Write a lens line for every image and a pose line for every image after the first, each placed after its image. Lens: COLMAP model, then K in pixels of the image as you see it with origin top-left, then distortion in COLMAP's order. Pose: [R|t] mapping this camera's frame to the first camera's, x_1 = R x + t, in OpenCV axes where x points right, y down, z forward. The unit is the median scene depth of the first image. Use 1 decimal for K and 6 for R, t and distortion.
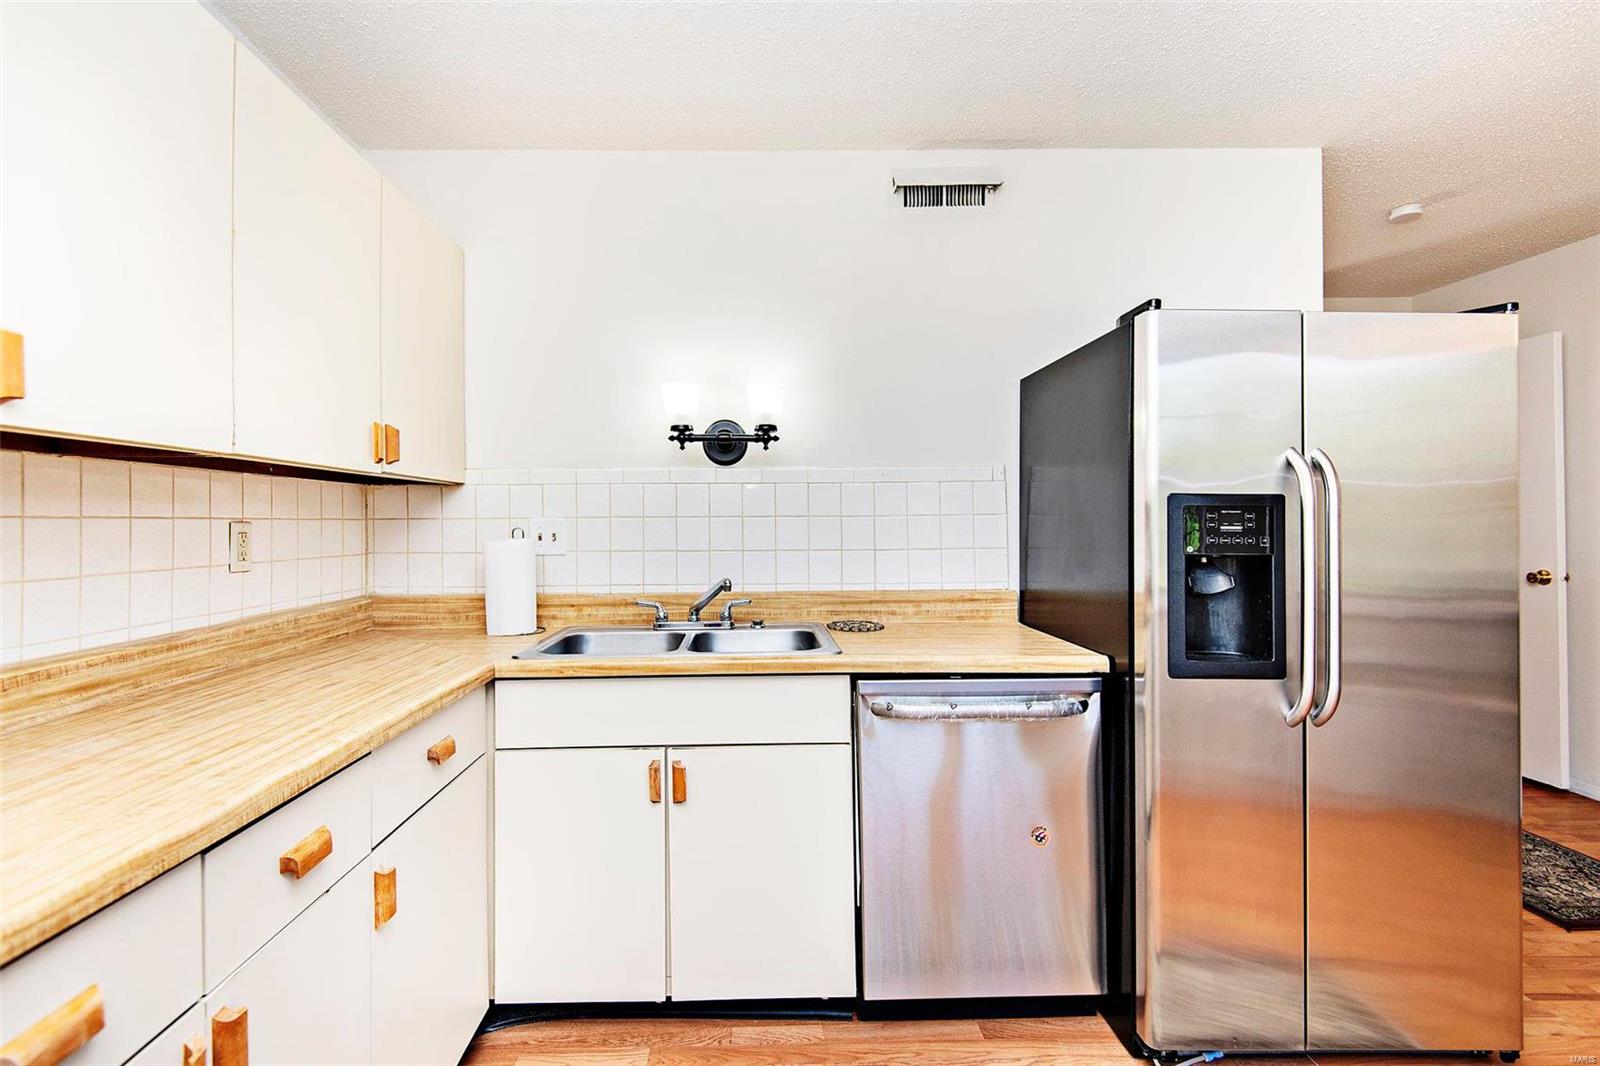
lens RADIAL K [[749.0, 0, 799.1], [0, 749.0, 523.8], [0, 0, 1]] dist [0.042406, -0.022686]
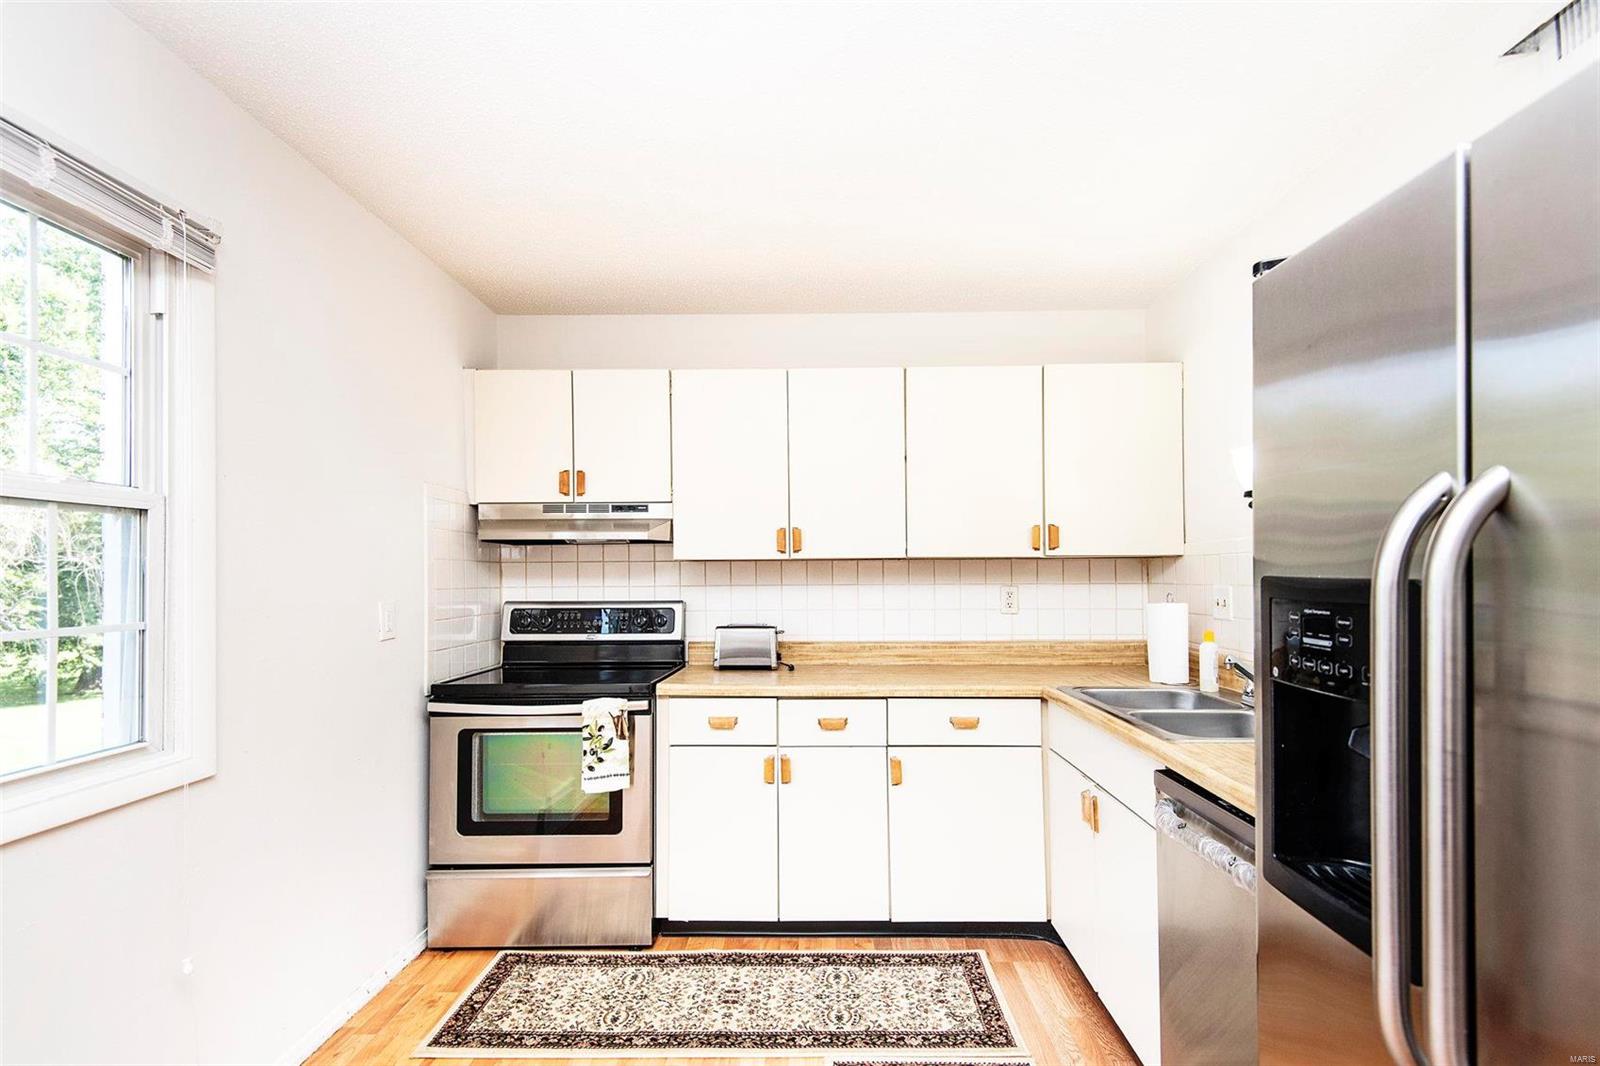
lens RADIAL K [[738.5, 0, 804.4], [0, 738.5, 567.6], [0, 0, 1]] dist [0.029577, -0.000415]
pose [[-0.035852, 0.000227, -0.999357, 1.087486], [-0.004013, 0.999992, 0.000372, -0.045828], [0.999349, 0.004023, -0.035850, 0.621181]]
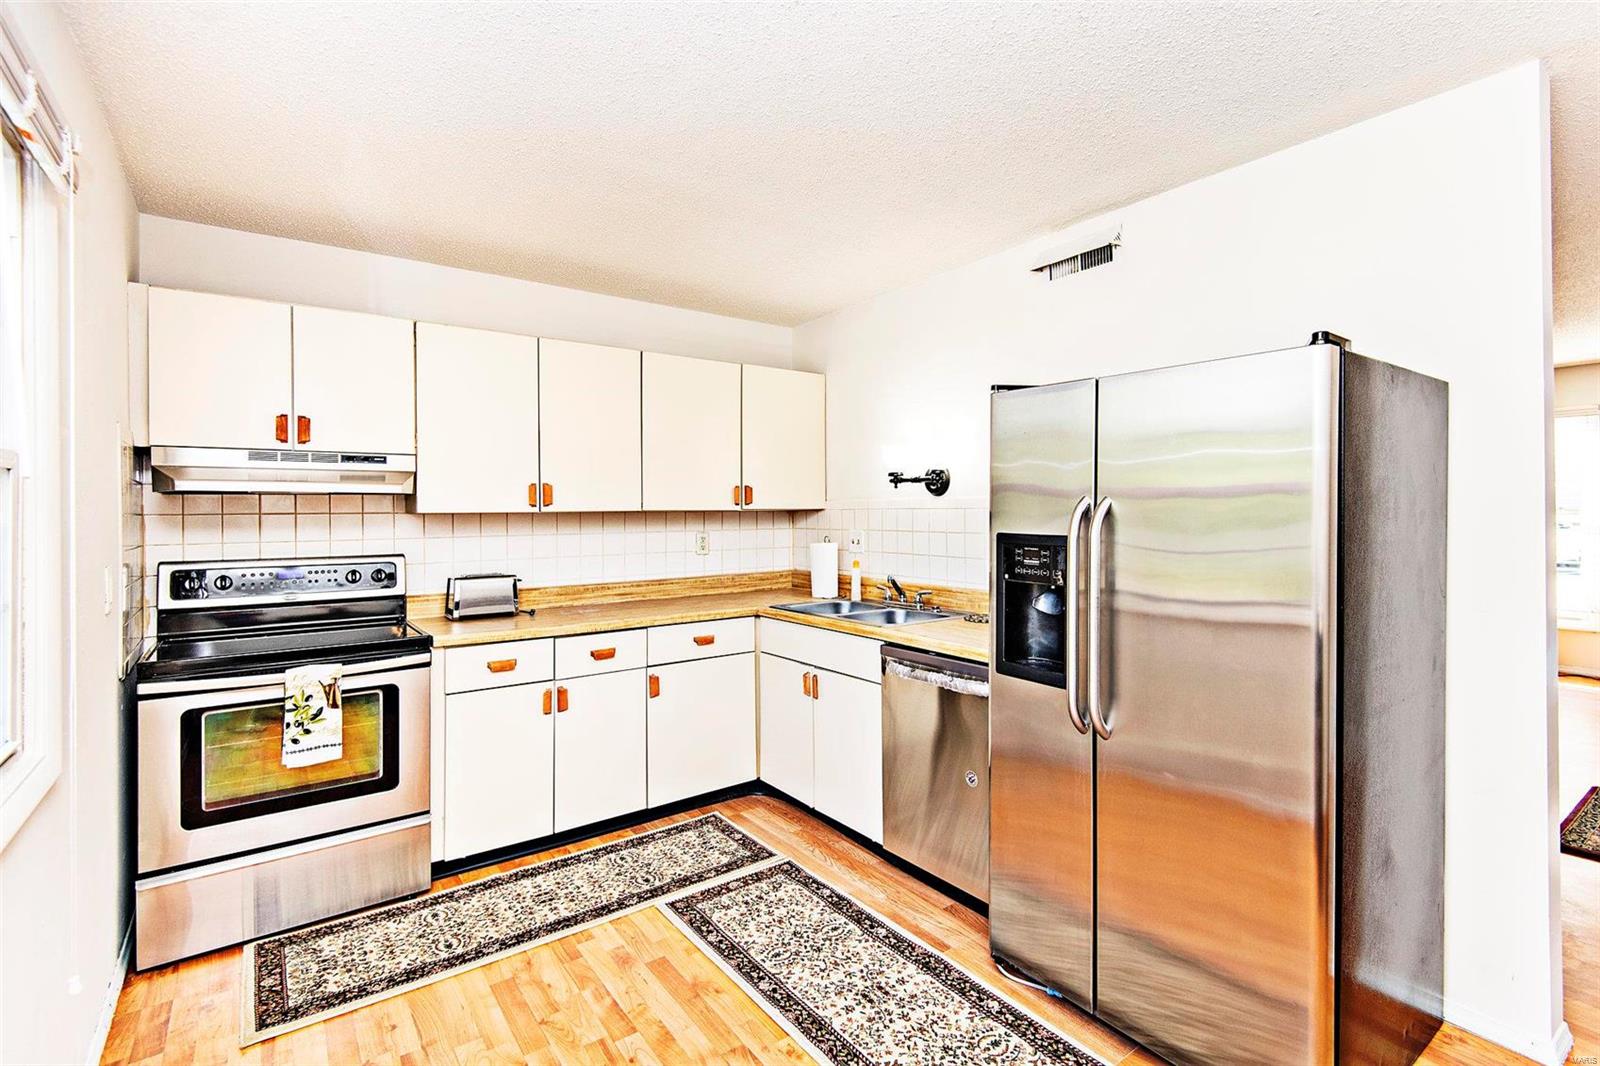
lens RADIAL K [[749.0, 0, 799.1], [0, 749.0, 523.8], [0, 0, 1]] dist [0.042406, -0.022686]
pose [[0.563549, 0.019867, -0.825844, 1.328750], [-0.004659, 0.999771, 0.020871, -0.078479], [0.826070, -0.007915, 0.563512, -0.017951]]
